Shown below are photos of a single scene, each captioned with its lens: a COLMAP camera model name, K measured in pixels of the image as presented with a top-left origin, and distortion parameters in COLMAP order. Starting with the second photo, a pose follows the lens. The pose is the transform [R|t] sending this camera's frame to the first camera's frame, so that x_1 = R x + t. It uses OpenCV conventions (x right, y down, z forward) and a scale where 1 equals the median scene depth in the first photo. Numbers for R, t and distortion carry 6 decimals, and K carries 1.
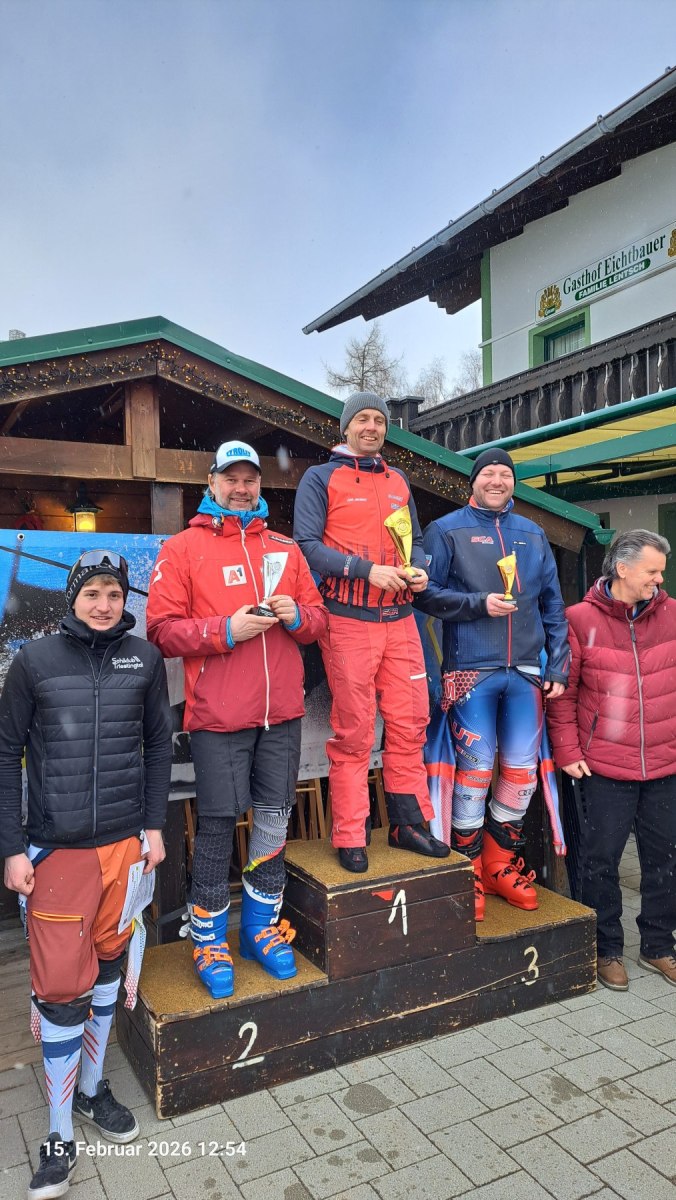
lens RADIAL K [[865.6, 0, 334.5], [0, 865.6, 601.0], [0, 0, 1]] dist [0.070563, -0.075090]
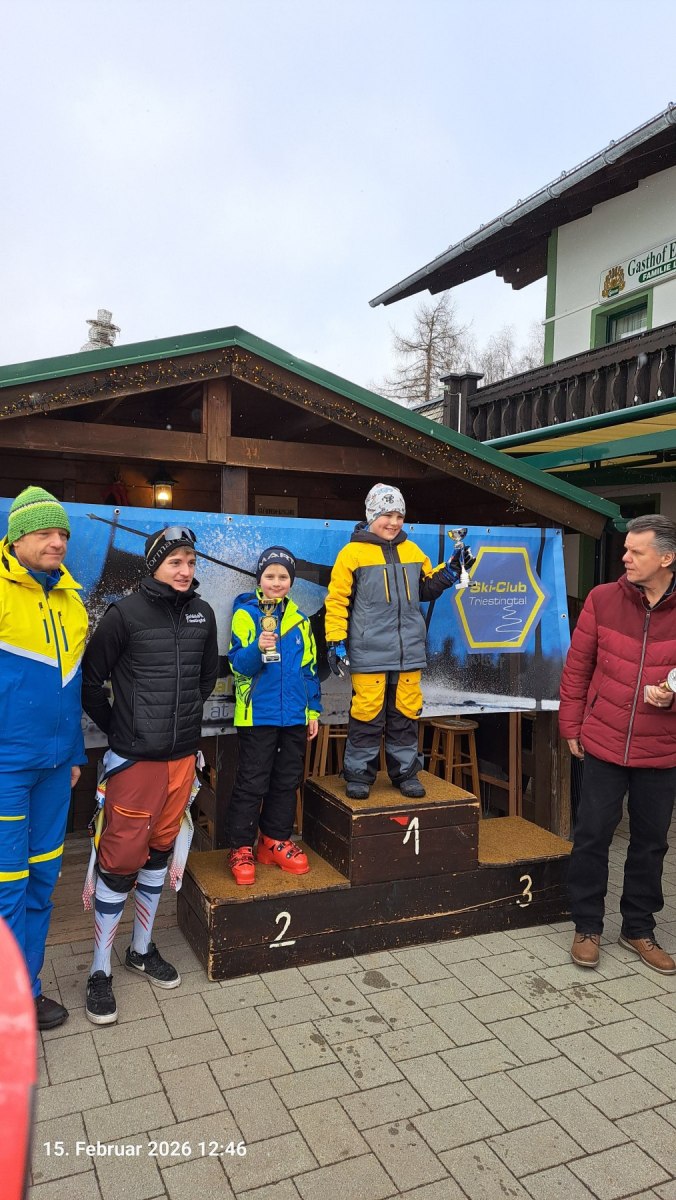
lens RADIAL K [[865.6, 0, 334.0], [0, 865.6, 589.8], [0, 0, 1]] dist [0.070563, -0.075090]
pose [[0.996682, 0.046636, -0.066711, 0.027833], [-0.044662, 0.998528, 0.030785, -0.011968], [0.068049, -0.027703, 0.997297, -0.176156]]
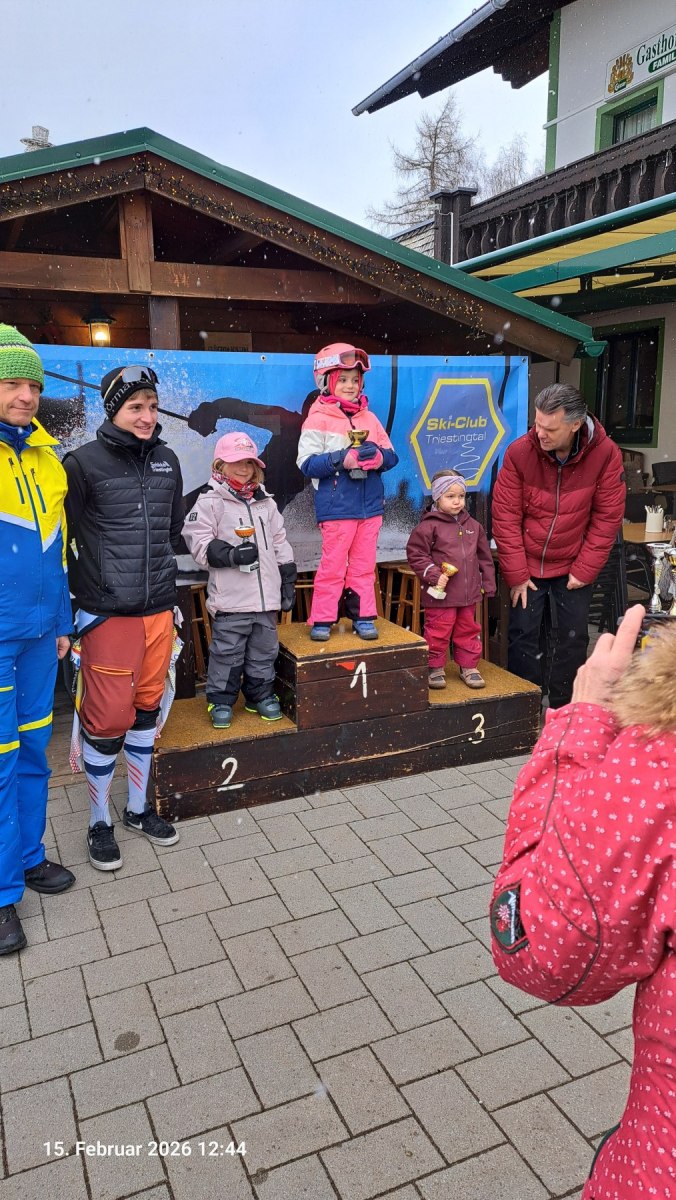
lens RADIAL K [[865.6, 0, 340.3], [0, 865.6, 601.4], [0, 0, 1]] dist [0.070563, -0.075090]
pose [[0.997403, 0.022613, -0.068379, 0.115553], [-0.007448, 0.976724, 0.214370, -0.001417], [0.071635, -0.213304, 0.974356, -0.120127]]
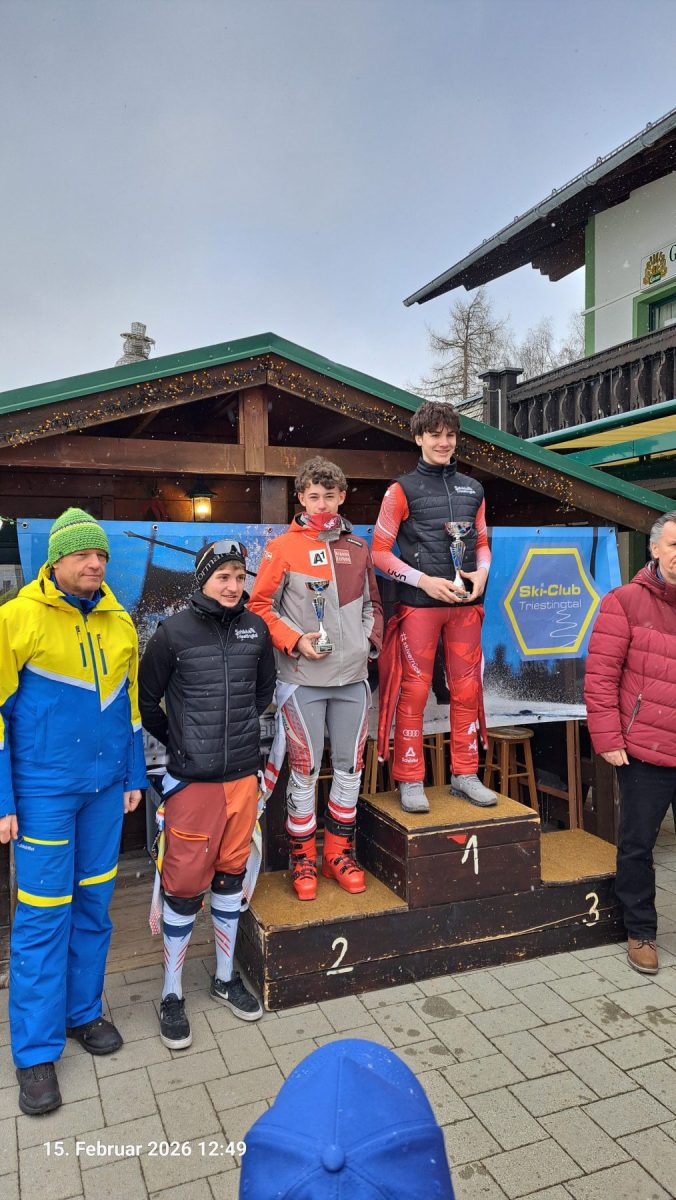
lens RADIAL K [[865.6, 0, 337.8], [0, 865.6, 594.0], [0, 0, 1]] dist [0.070563, -0.075090]
pose [[0.993674, 0.013167, -0.111528, 0.020915], [-0.009411, 0.999373, 0.034140, -0.022292], [0.111907, -0.032875, 0.993175, -0.137642]]
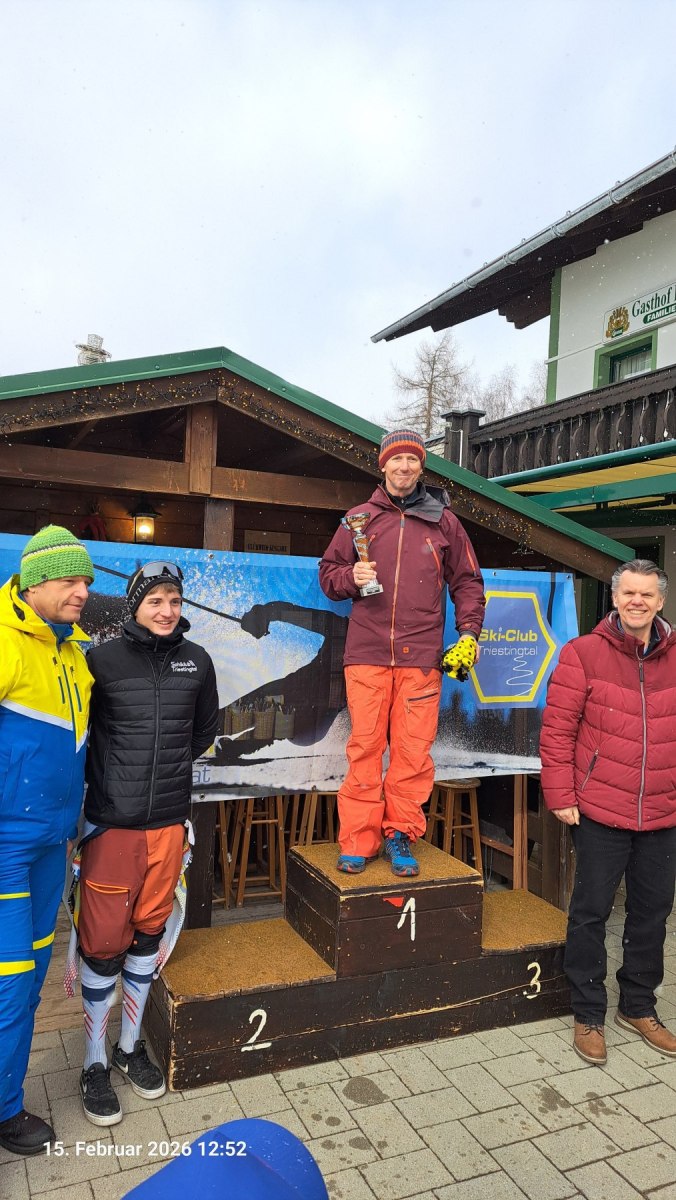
lens RADIAL K [[865.6, 0, 345.2], [0, 865.6, 588.3], [0, 0, 1]] dist [0.070563, -0.075090]
pose [[0.996577, 0.062762, -0.053809, 0.027500], [-0.063473, 0.997916, -0.011599, -0.024722], [0.052969, 0.014975, 0.998484, -0.064144]]
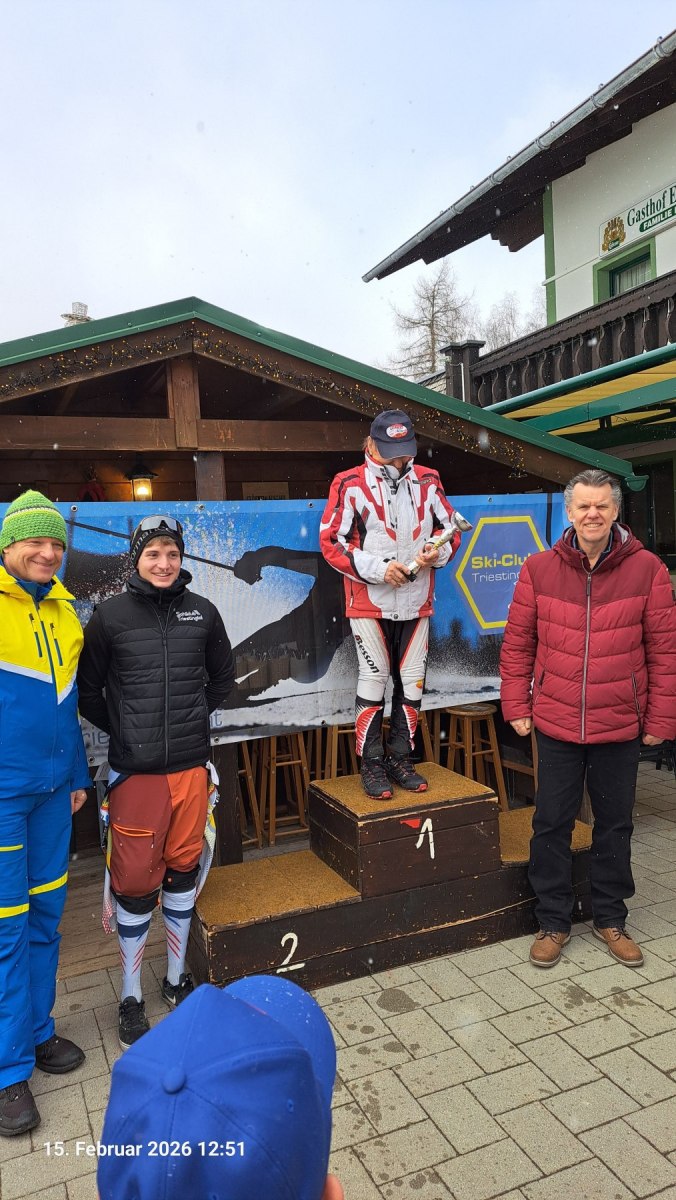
lens RADIAL K [[865.6, 0, 337.6], [0, 865.6, 592.4], [0, 0, 1]] dist [0.070563, -0.075090]
pose [[0.995678, -0.026903, -0.088886, 0.063058], [0.031414, 0.998268, 0.049743, -0.009750], [0.087394, -0.052320, 0.994799, -0.076155]]
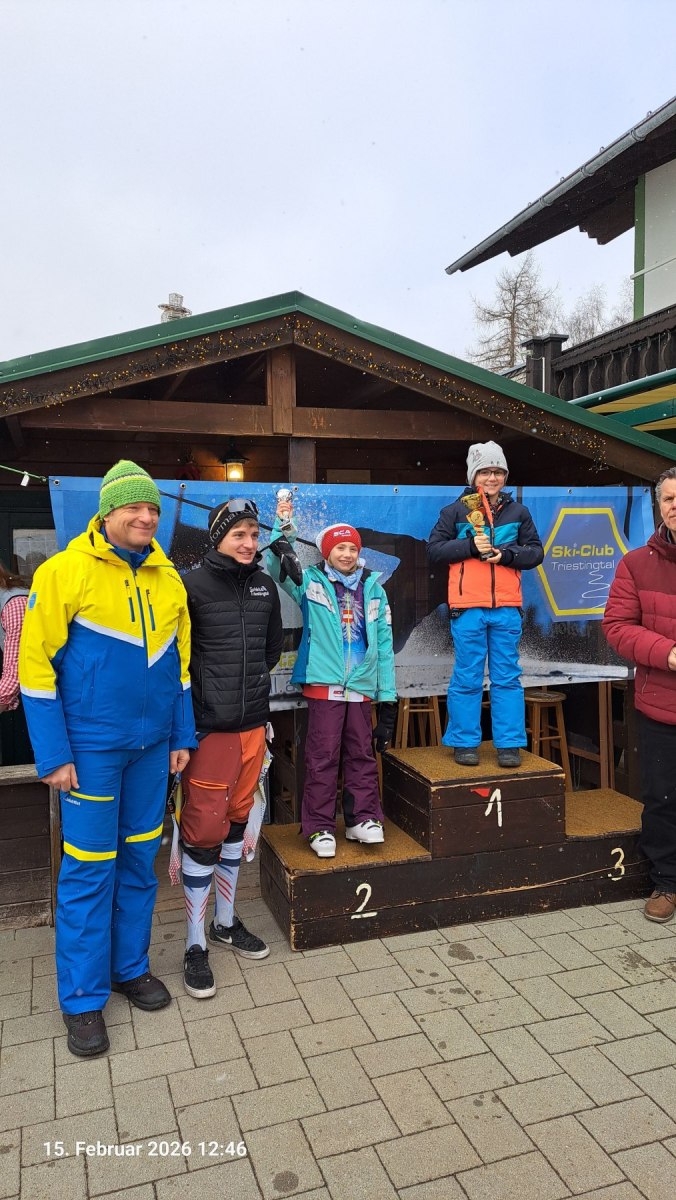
lens RADIAL K [[865.6, 0, 328.5], [0, 865.6, 604.7], [0, 0, 1]] dist [0.070563, -0.075090]
pose [[0.984703, 0.016054, -0.173500, 0.048348], [-0.003877, 0.997518, 0.070298, 0.005075], [0.174198, -0.068550, 0.982322, -0.149690]]
